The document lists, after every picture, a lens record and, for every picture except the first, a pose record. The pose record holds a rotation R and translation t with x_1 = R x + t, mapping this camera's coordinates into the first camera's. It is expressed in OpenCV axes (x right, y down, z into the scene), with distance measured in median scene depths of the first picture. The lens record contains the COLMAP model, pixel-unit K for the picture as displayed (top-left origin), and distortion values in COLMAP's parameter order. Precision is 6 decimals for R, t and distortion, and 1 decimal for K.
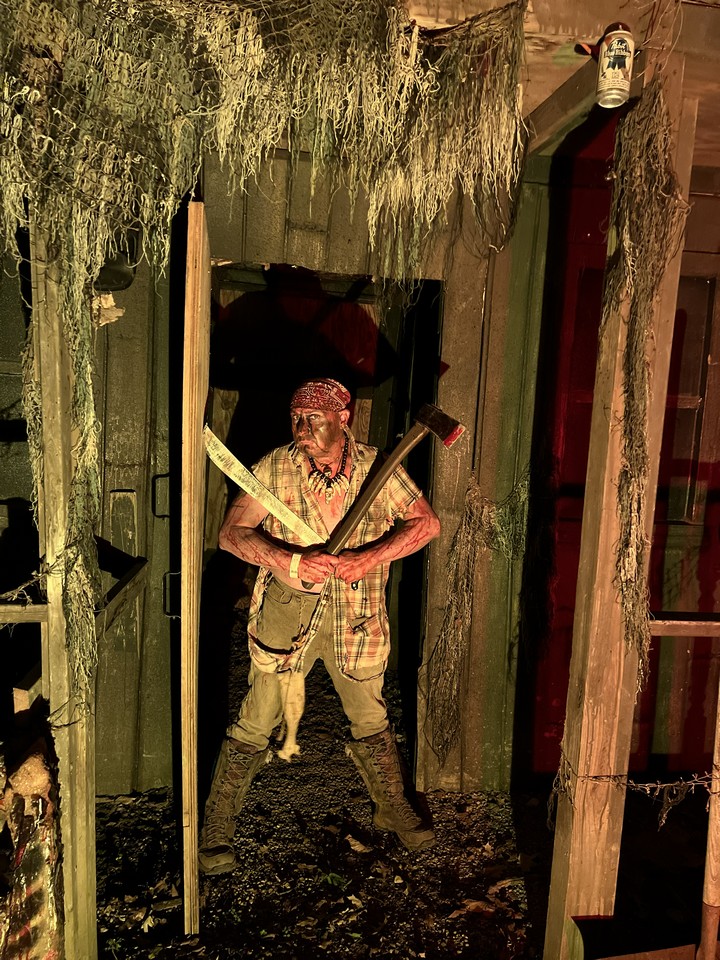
lens RADIAL K [[706.9, 0, 363.0], [0, 706.9, 483.7], [0, 0, 1]] dist [0.059476, -0.074517]
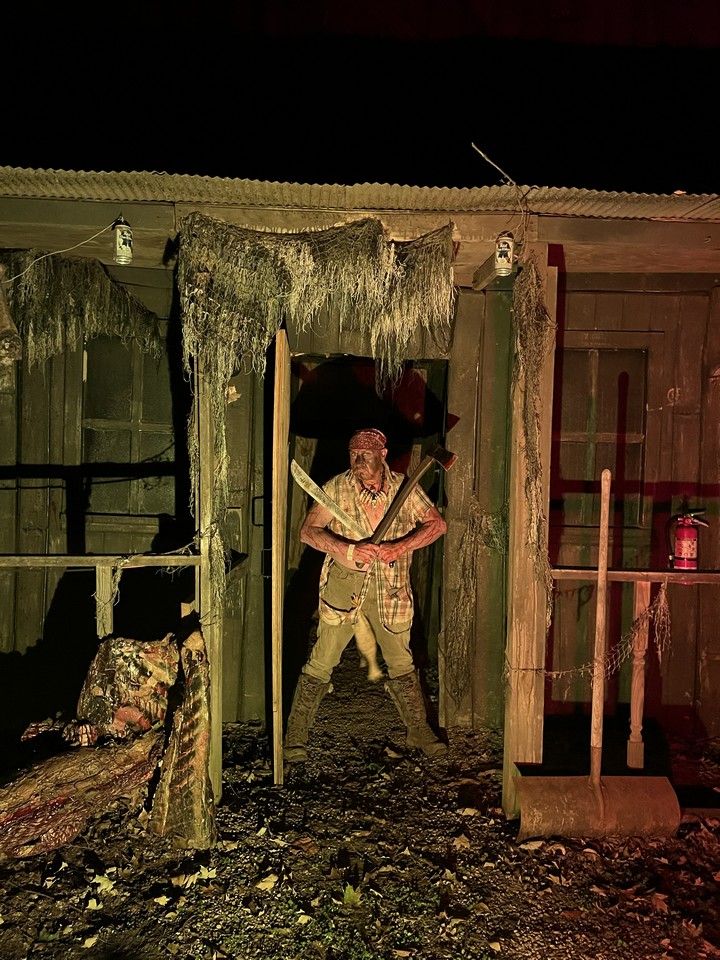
lens RADIAL K [[706.9, 0, 366.5], [0, 706.9, 477.0], [0, 0, 1]] dist [0.059476, -0.074517]
pose [[0.993419, -0.020818, -0.112627, 0.159920], [0.011721, 0.996658, -0.080837, 0.102223], [0.113934, 0.078985, 0.990344, -0.649155]]
